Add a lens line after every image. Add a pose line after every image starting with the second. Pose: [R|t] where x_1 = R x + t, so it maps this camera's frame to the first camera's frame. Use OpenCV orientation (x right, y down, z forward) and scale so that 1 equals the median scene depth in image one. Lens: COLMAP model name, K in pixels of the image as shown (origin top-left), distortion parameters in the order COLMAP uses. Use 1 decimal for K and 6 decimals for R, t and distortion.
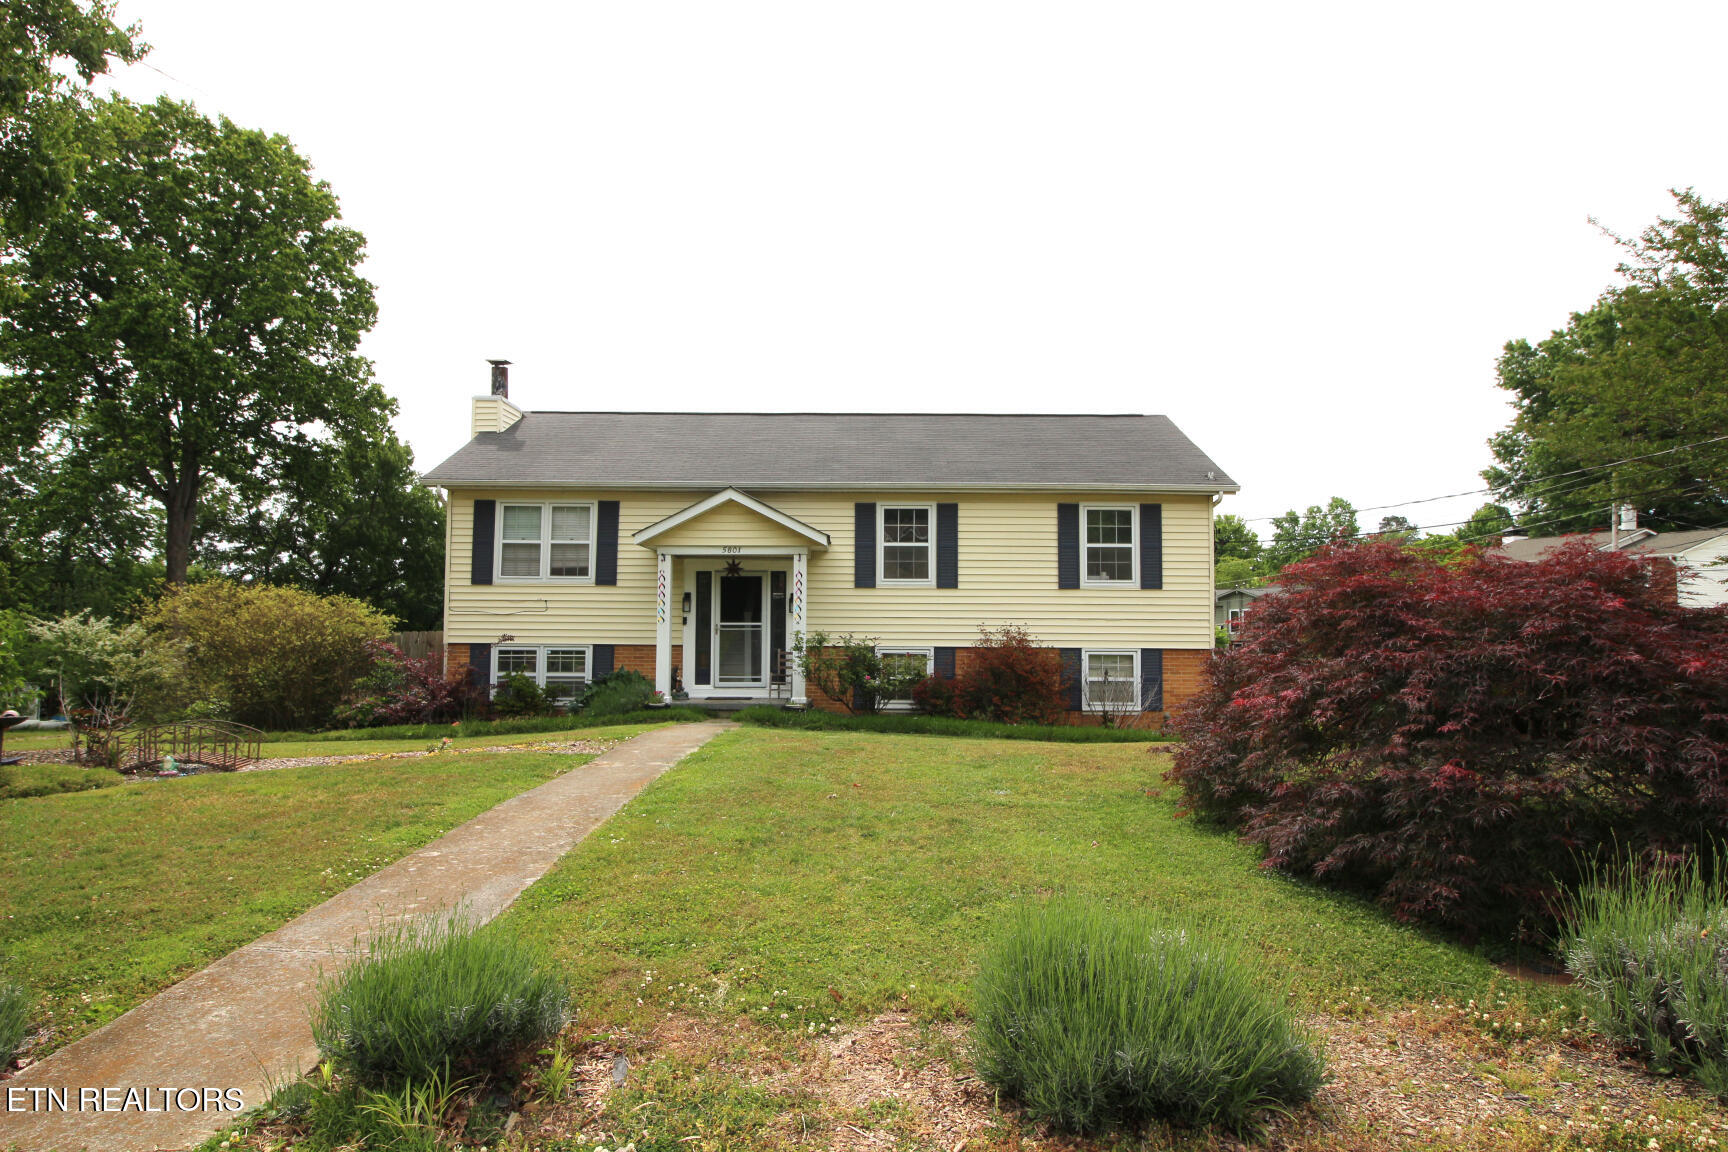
lens RADIAL K [[989.9, 0, 886.1], [0, 989.9, 575.6], [0, 0, 1]] dist [0.002168, 0.000114]
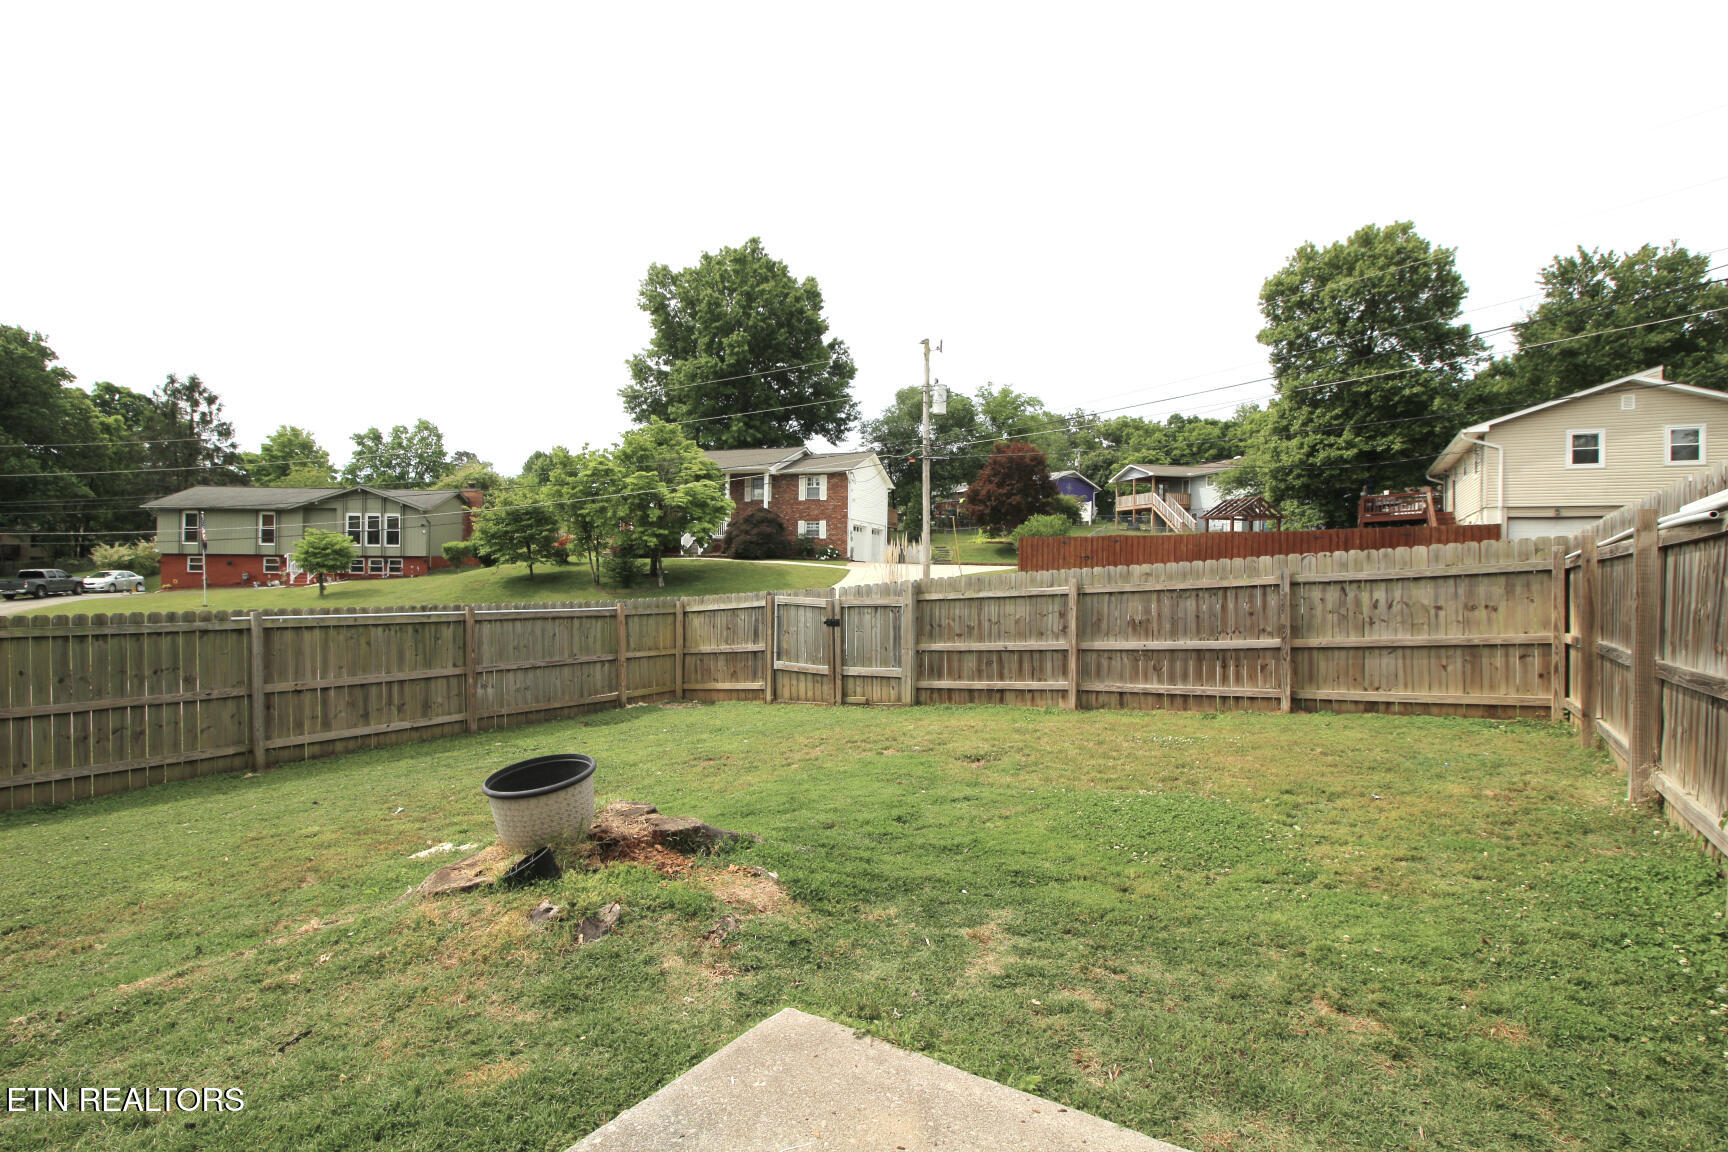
lens RADIAL K [[823.7, 0, 858.1], [0, 823.7, 563.8], [0, 0, 1]] dist [-0.012382, -0.001072]
pose [[0.566173, 0.005551, 0.824268, 0.057220], [-0.049584, 0.998396, 0.027334, 0.034969], [-0.822794, -0.056347, 0.565540, 0.328595]]
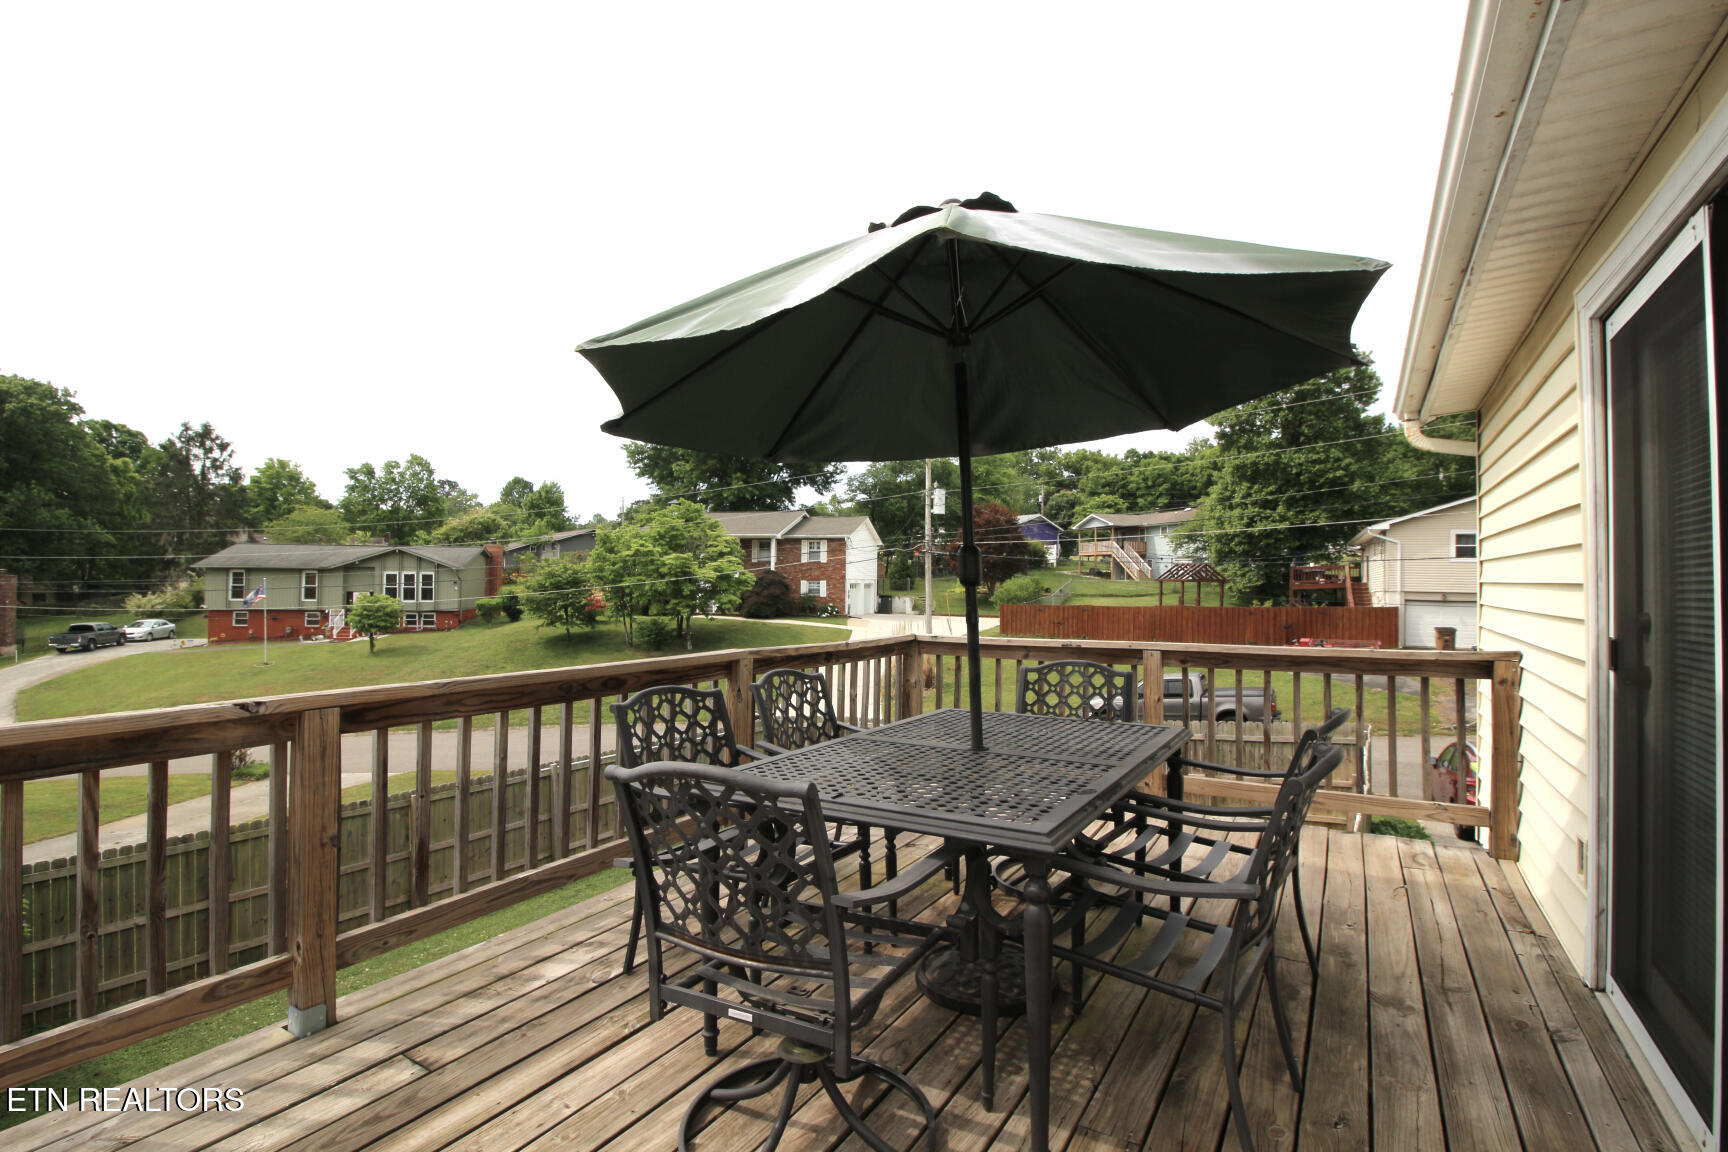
lens RADIAL K [[814.2, 0, 854.7], [0, 814.2, 564.8], [0, 0, 1]] dist [0.000858, -0.012058]
pose [[0.532364, 0.017932, 0.846326, -0.009566], [-0.051107, 0.998633, 0.010989, 0.001266], [-0.844971, -0.049103, 0.532553, 0.315892]]
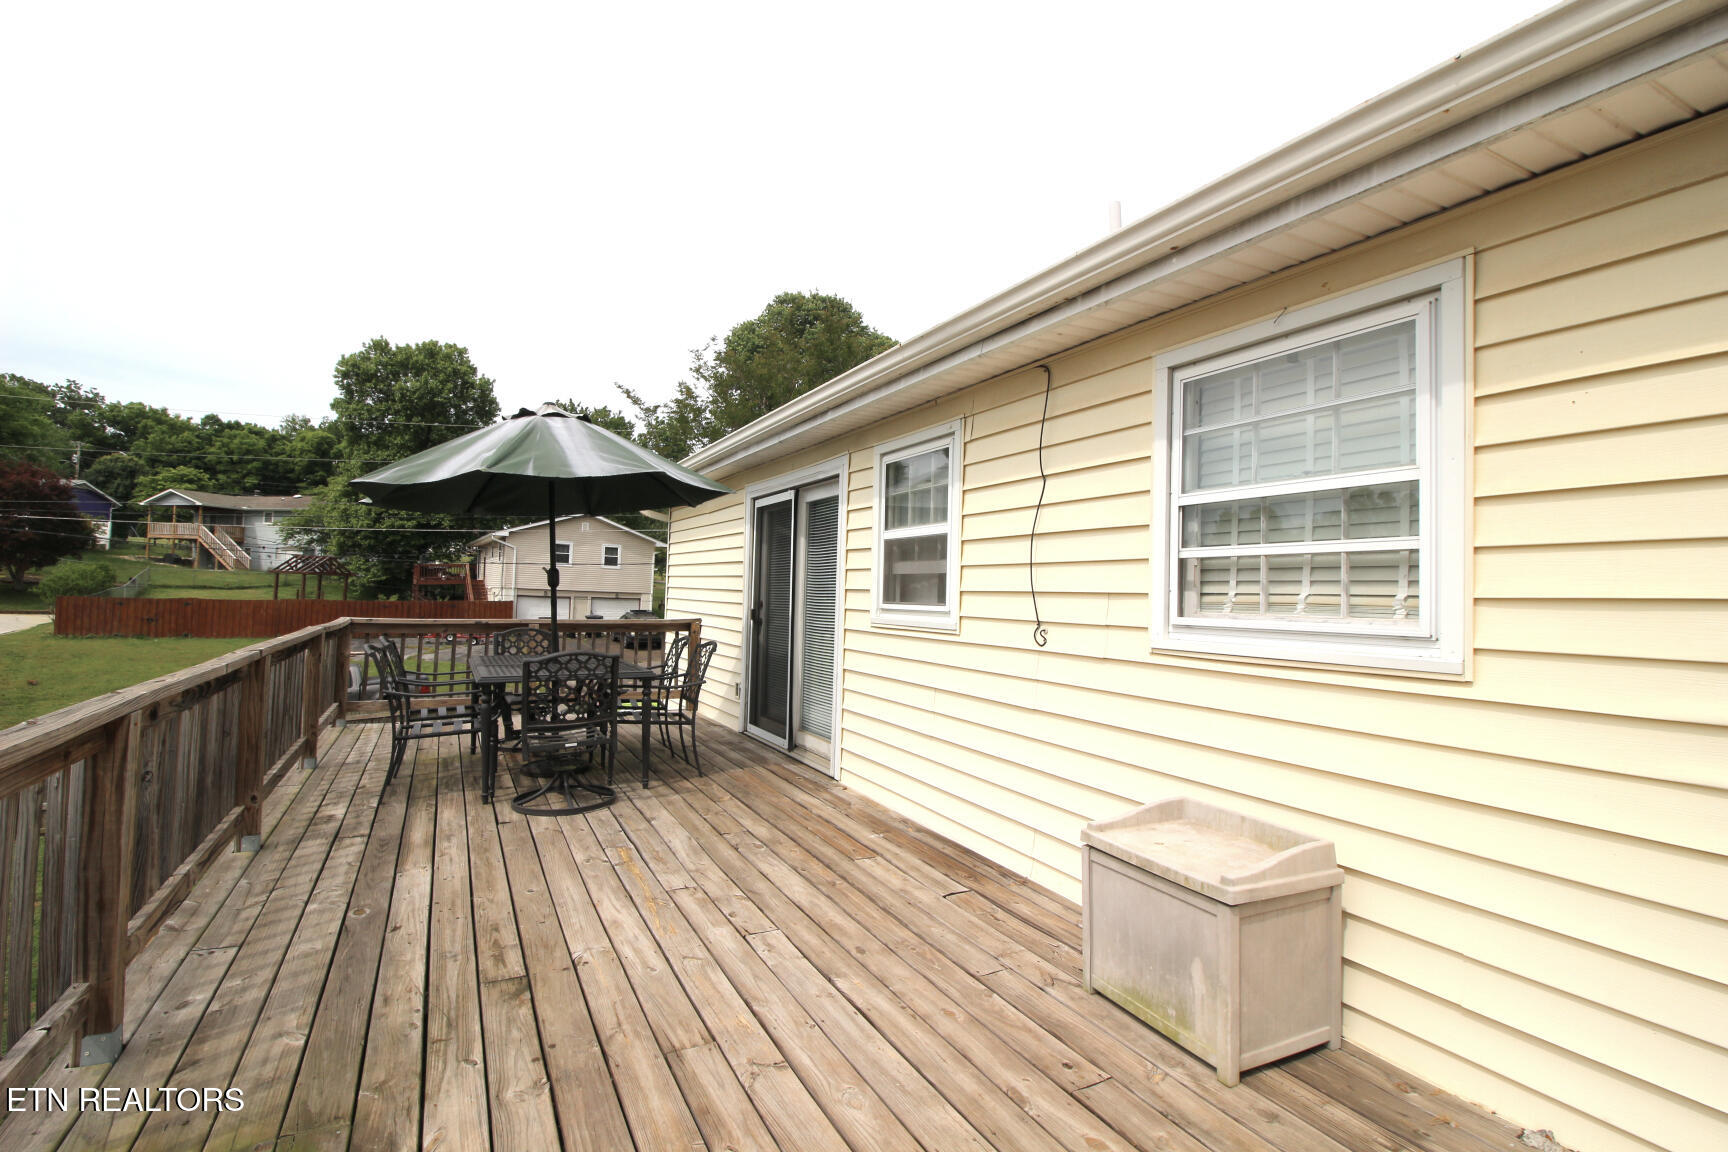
lens RADIAL K [[806.6, 0, 852.4], [0, 806.6, 576.6], [0, 0, 1]] dist [0.001800, -0.014995]
pose [[-0.444025, 0.002038, 0.896012, -0.050346], [-0.082343, 0.995673, -0.043070, 0.002199], [-0.892223, -0.092905, -0.441936, 0.336312]]
